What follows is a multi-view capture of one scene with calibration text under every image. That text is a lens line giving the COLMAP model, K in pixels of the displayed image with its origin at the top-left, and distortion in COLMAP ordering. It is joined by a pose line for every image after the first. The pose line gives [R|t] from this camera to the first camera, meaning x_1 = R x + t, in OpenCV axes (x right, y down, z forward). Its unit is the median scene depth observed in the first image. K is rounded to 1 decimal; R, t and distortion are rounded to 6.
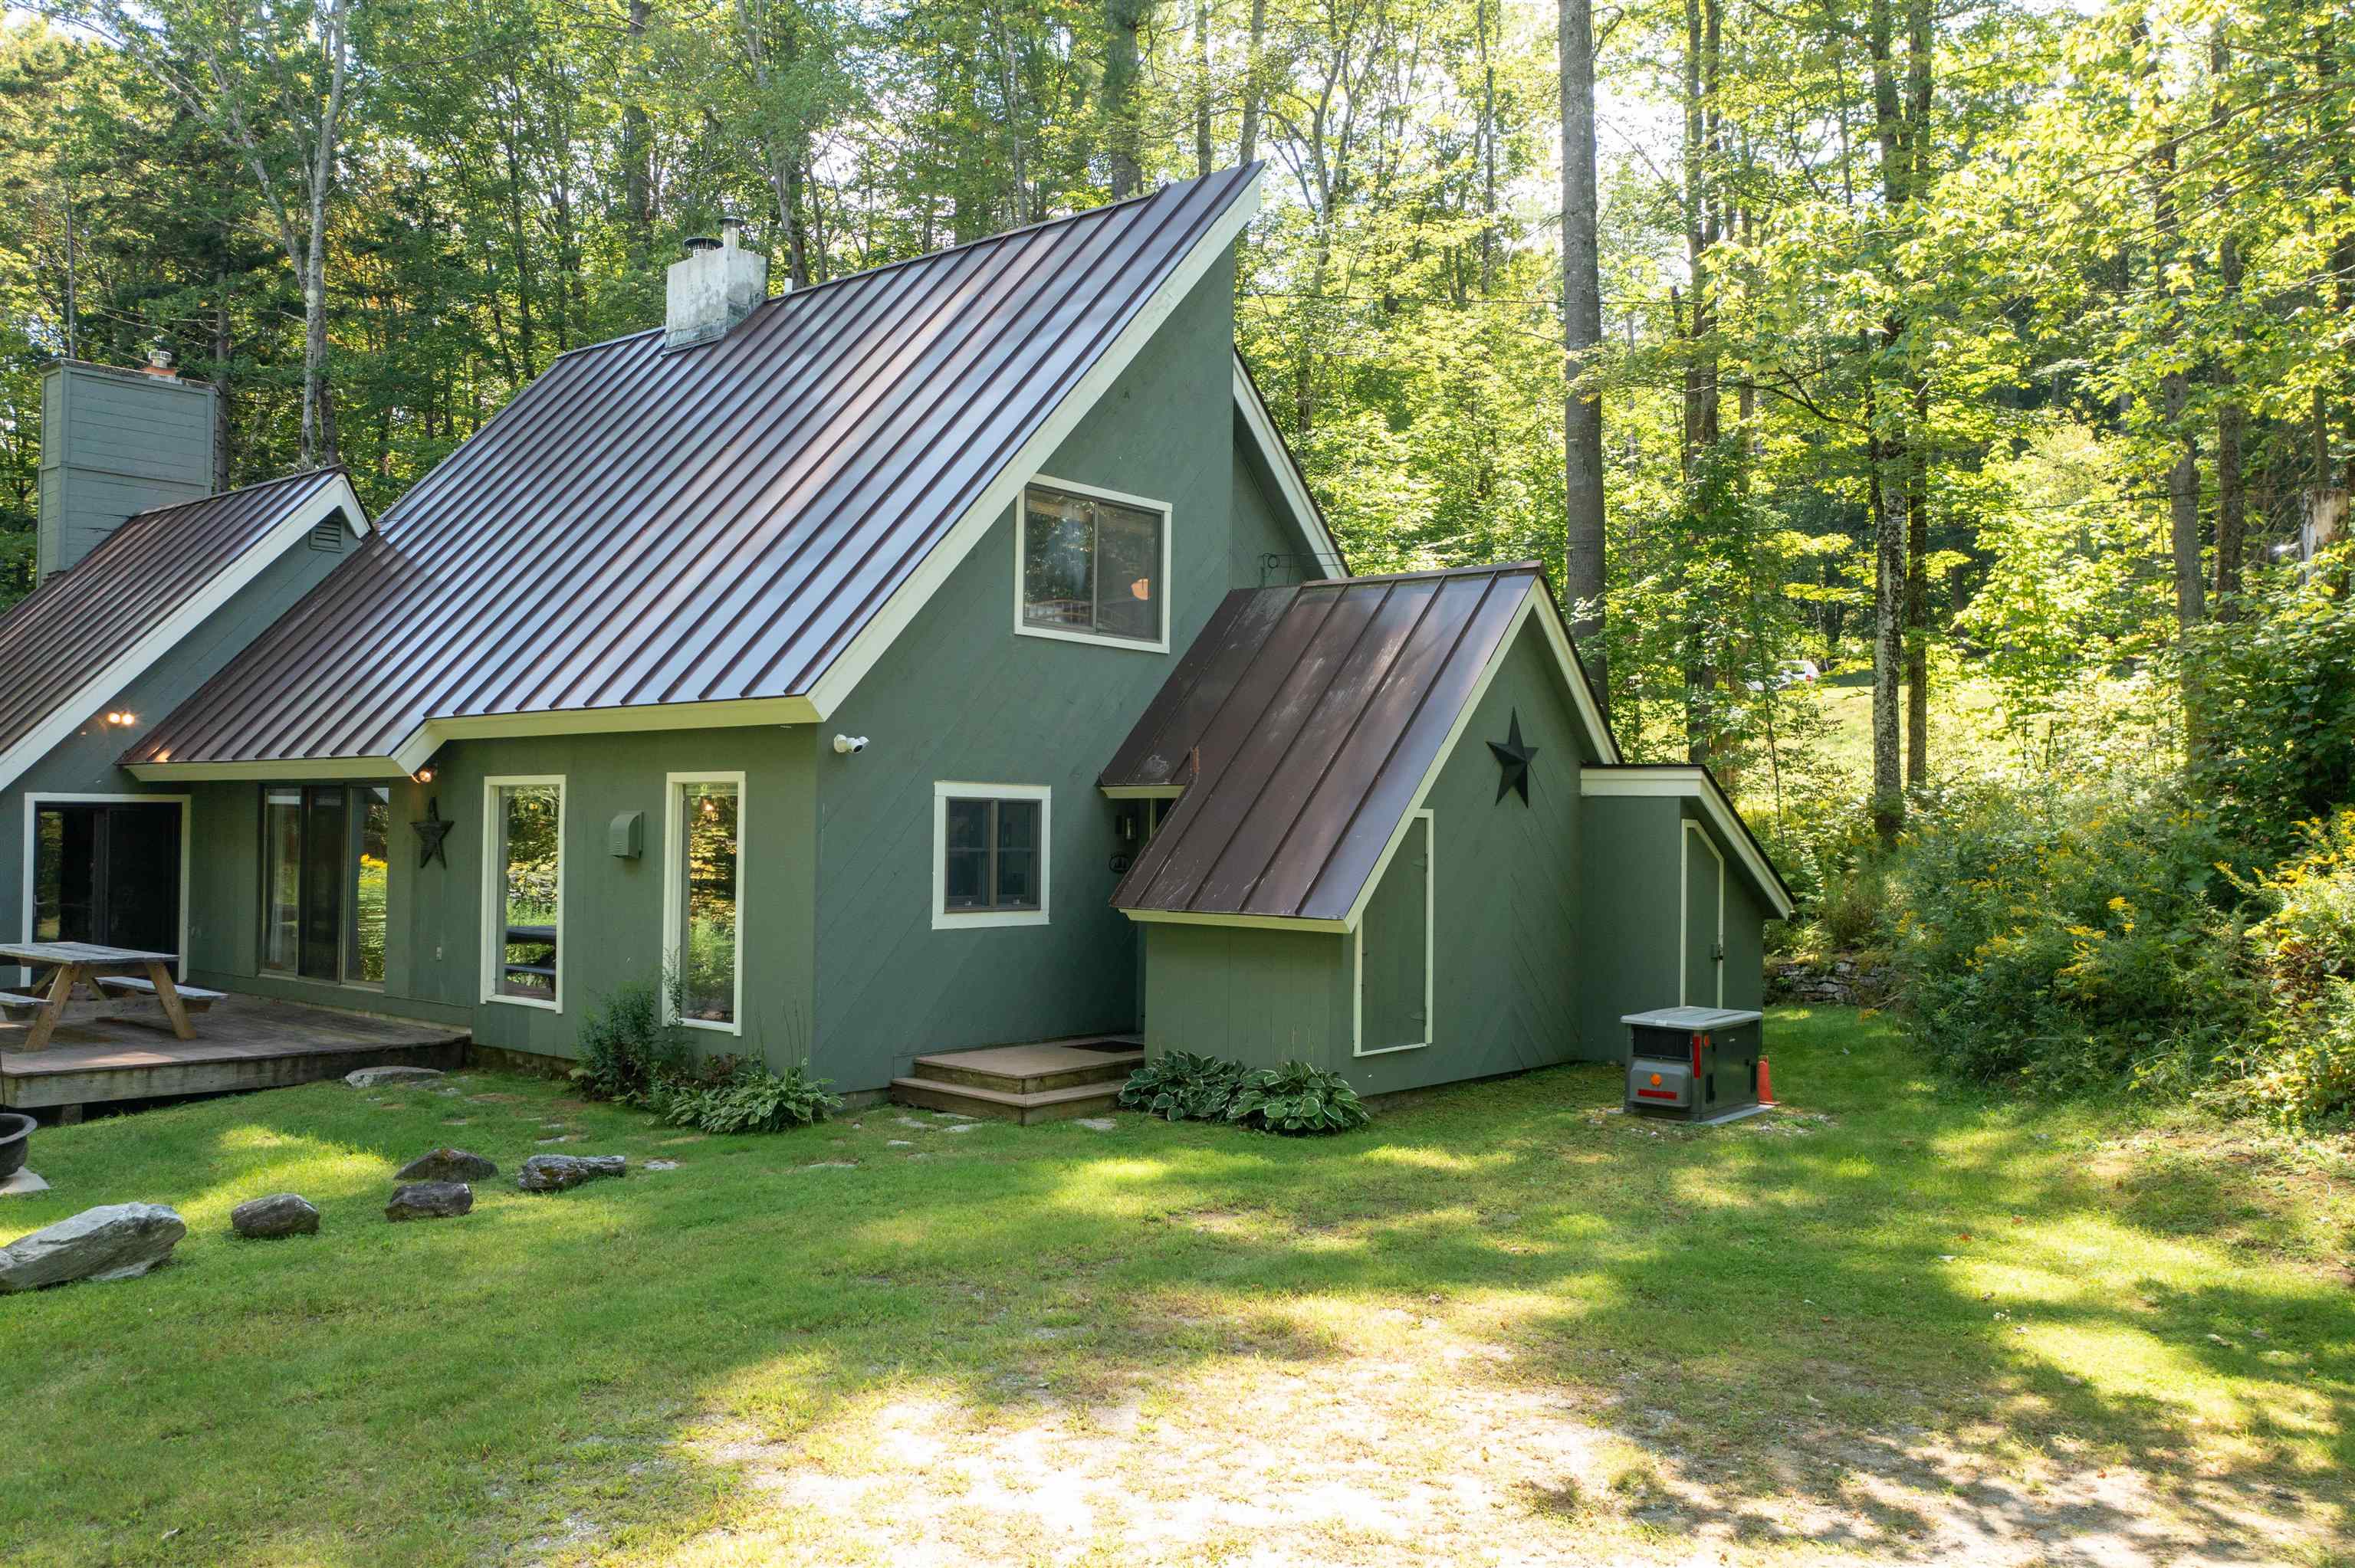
lens RADIAL K [[1847.8, 0, 1177.5], [0, 1847.8, 784.0], [0, 0, 1]] dist [-0.002862, -0.003173]
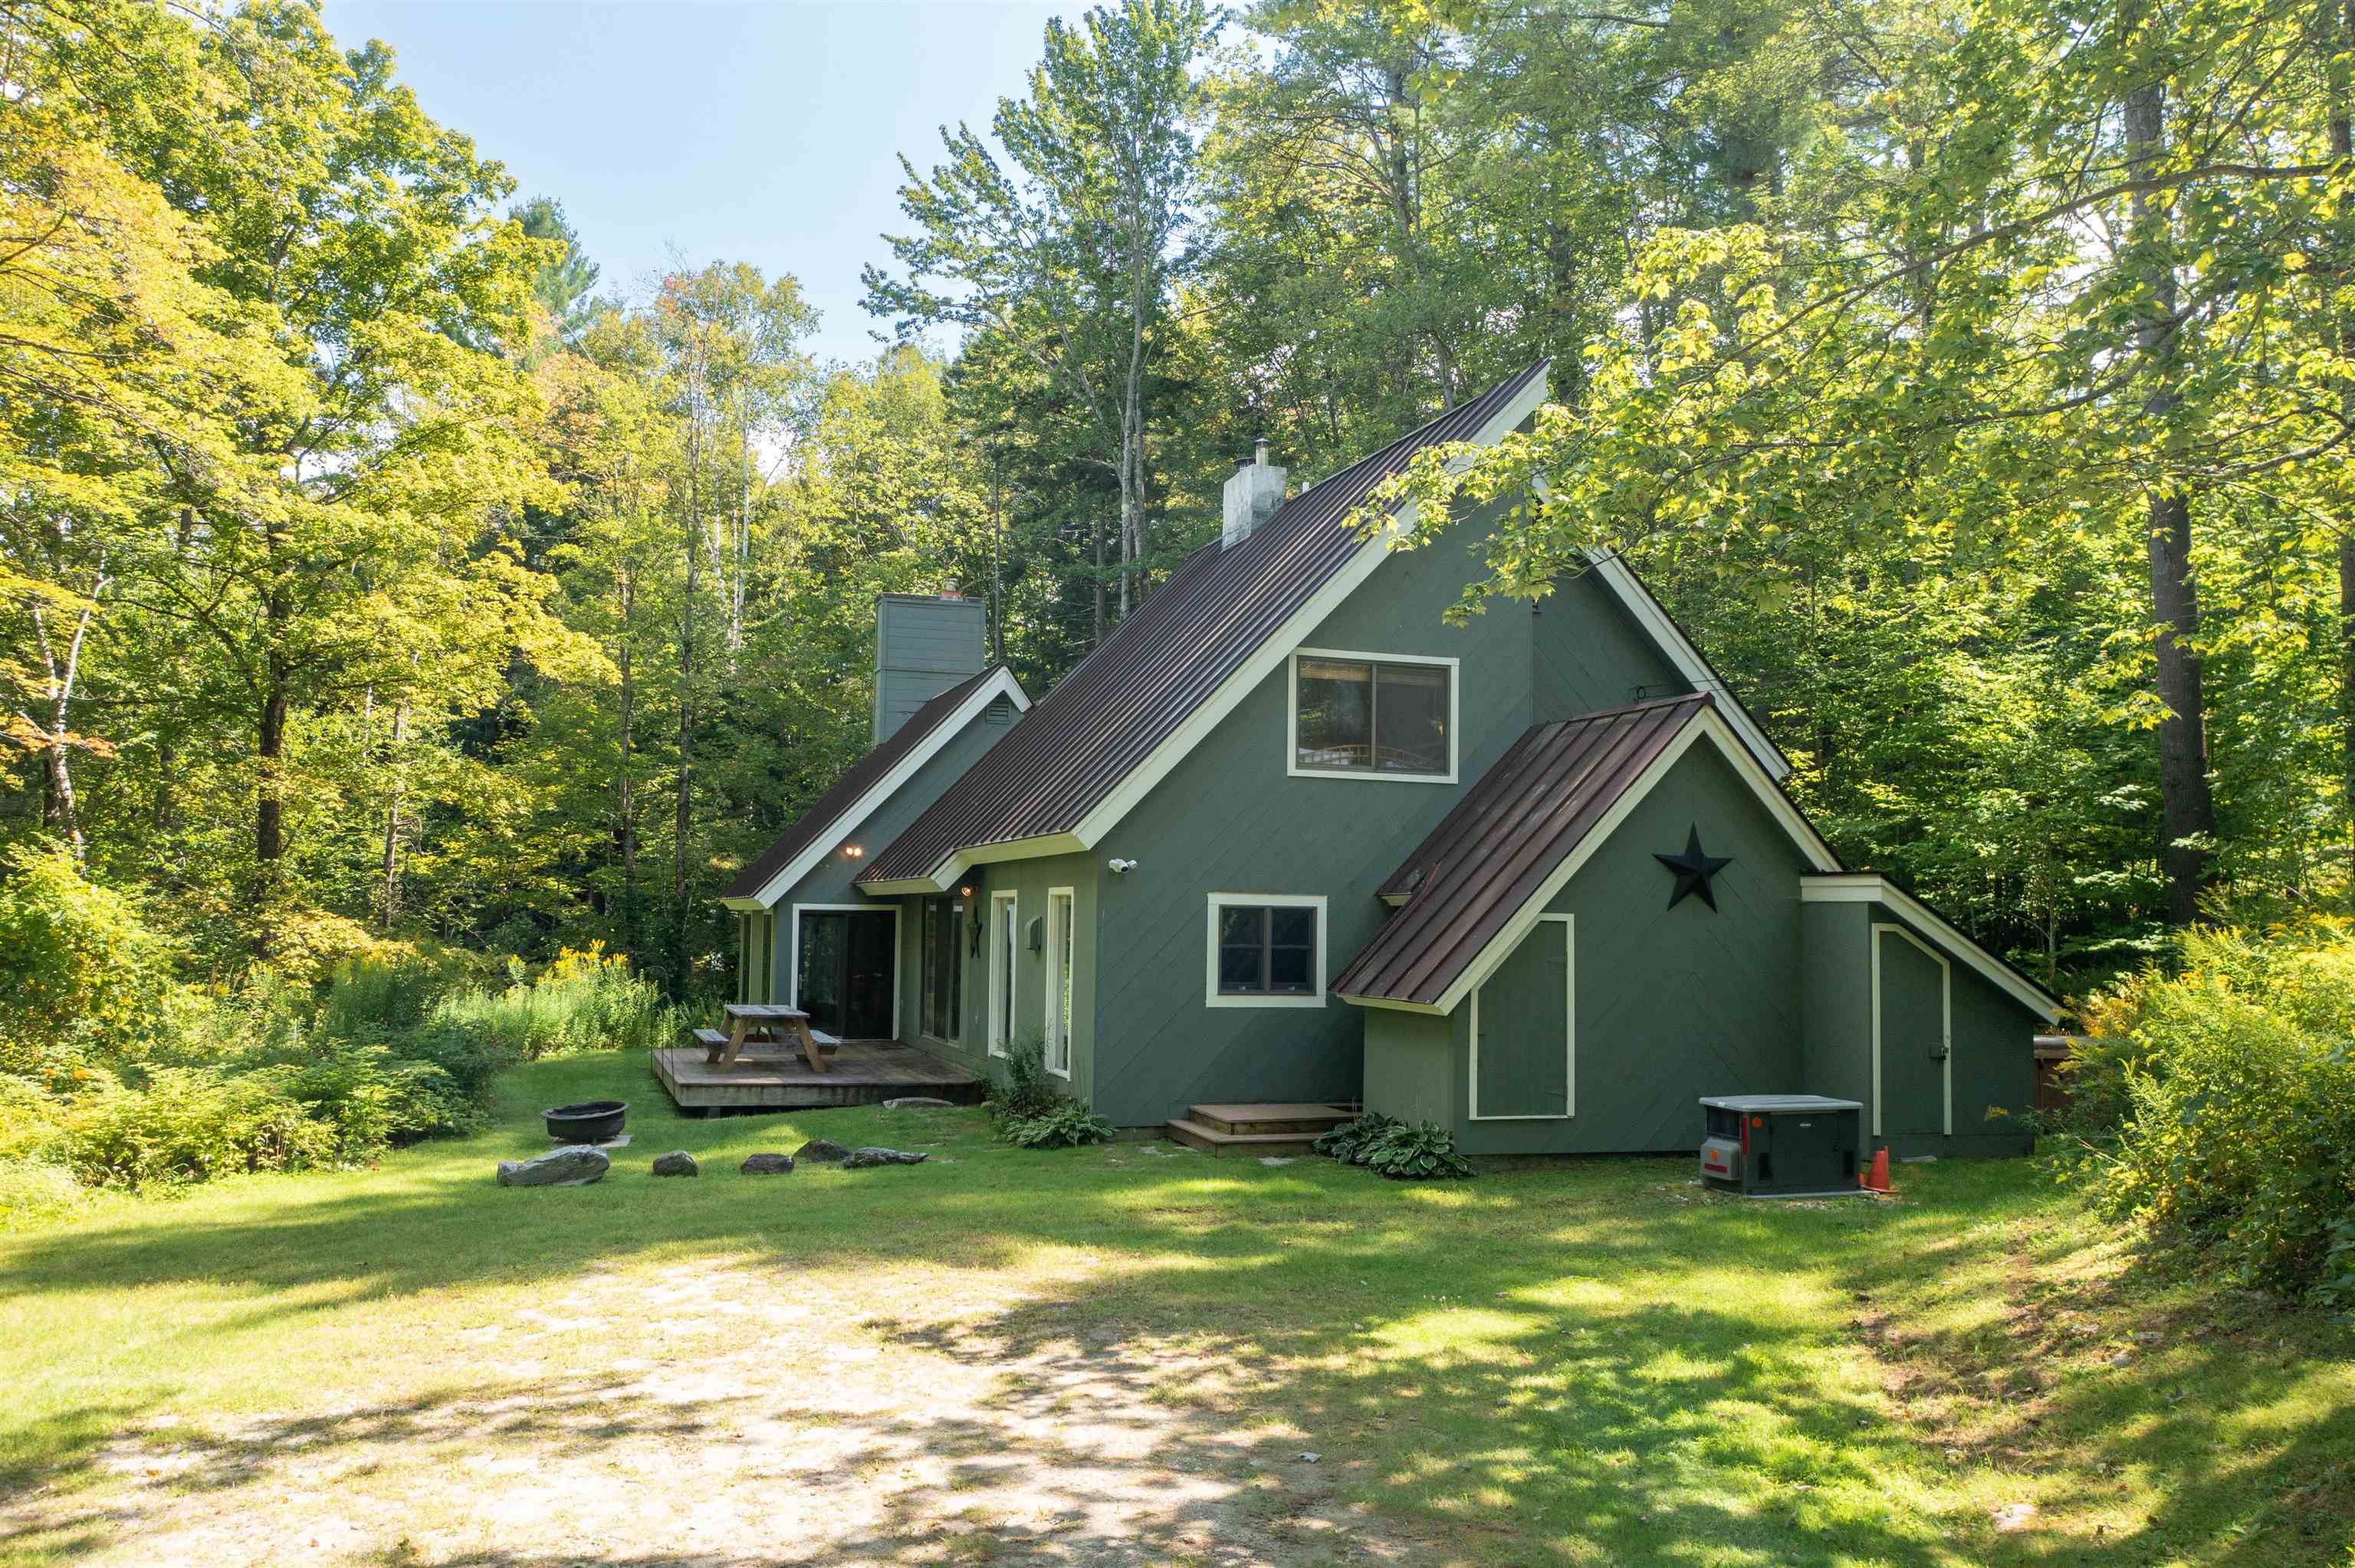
lens RADIAL K [[1847.8, 0, 1177.5], [0, 1847.8, 784.0], [0, 0, 1]] dist [-0.002862, -0.003173]
pose [[0.856771, -0.036920, -0.514374, 0.501358], [0.007041, 0.998178, -0.059918, -0.000260], [0.515649, 0.047714, 0.855470, -0.125685]]
